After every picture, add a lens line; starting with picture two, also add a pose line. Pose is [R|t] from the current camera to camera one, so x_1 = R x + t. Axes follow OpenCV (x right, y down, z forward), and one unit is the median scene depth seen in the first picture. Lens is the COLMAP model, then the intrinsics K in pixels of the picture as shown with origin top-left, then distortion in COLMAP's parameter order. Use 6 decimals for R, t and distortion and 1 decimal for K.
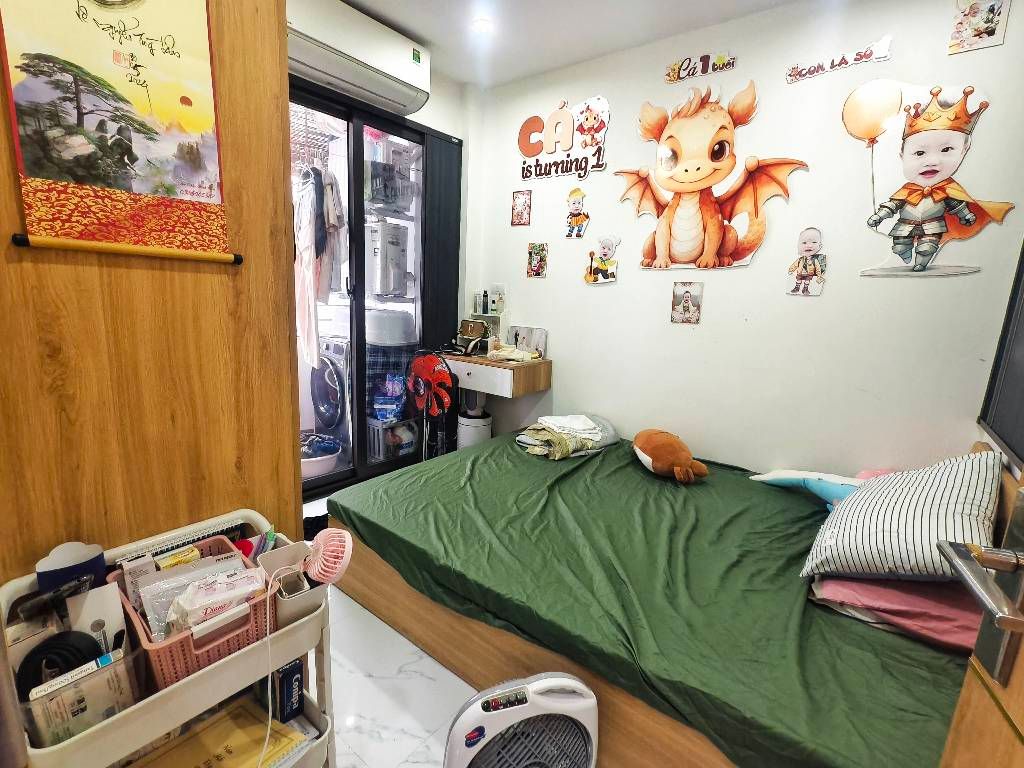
lens RADIAL K [[470.6, 0, 513.5], [0, 470.6, 385.7], [0, 0, 1]] dist [-0.010237, -0.001286]
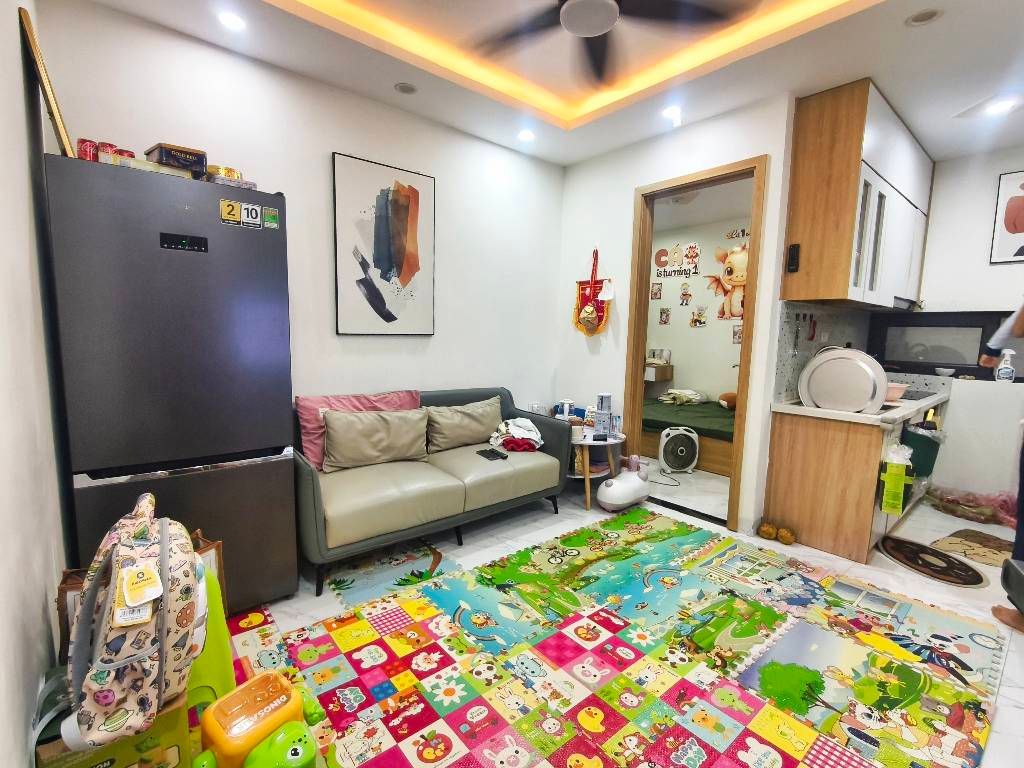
lens RADIAL K [[470.6, 0, 504.6], [0, 470.6, 386.1], [0, 0, 1]] dist [-0.010237, -0.001286]
pose [[0.974353, -0.005166, -0.224966, -0.187194], [-0.012604, 0.996914, -0.077482, 0.222418], [0.224672, 0.078331, 0.971281, -1.222383]]
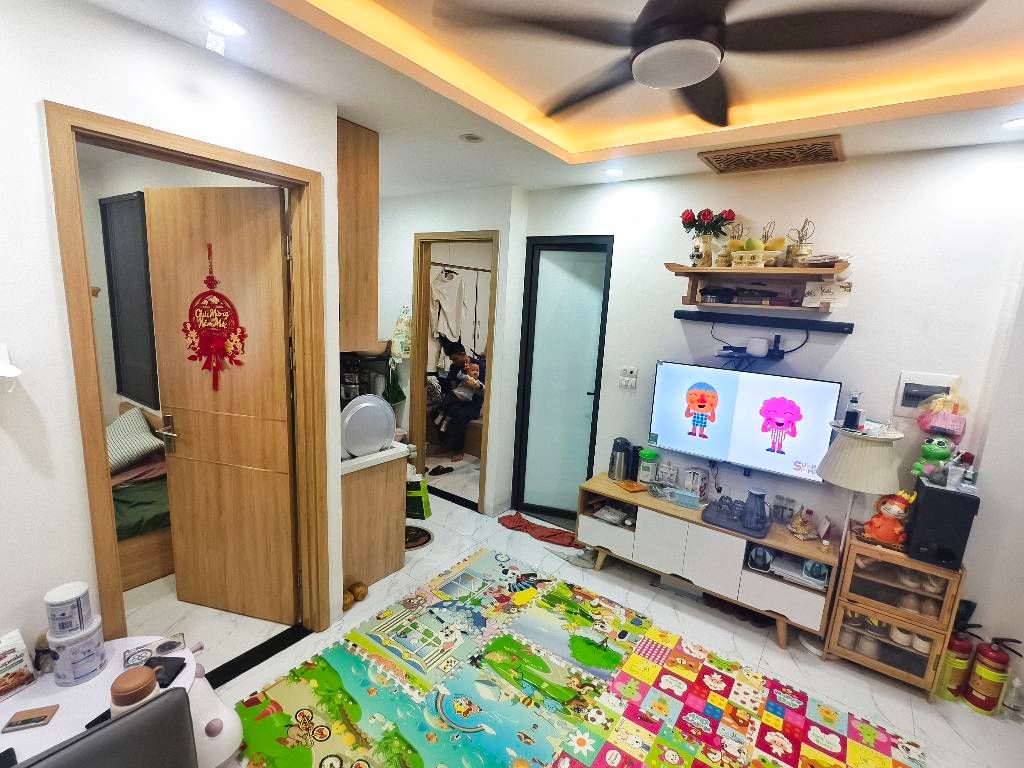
lens RADIAL K [[470.6, 0, 513.3], [0, 470.6, 386.0], [0, 0, 1]] dist [-0.010237, -0.001286]
pose [[-0.022967, -0.230885, 0.972710, -1.167634], [0.130174, 0.963993, 0.231890, -0.489661], [-0.991225, 0.131947, 0.007915, 0.257169]]
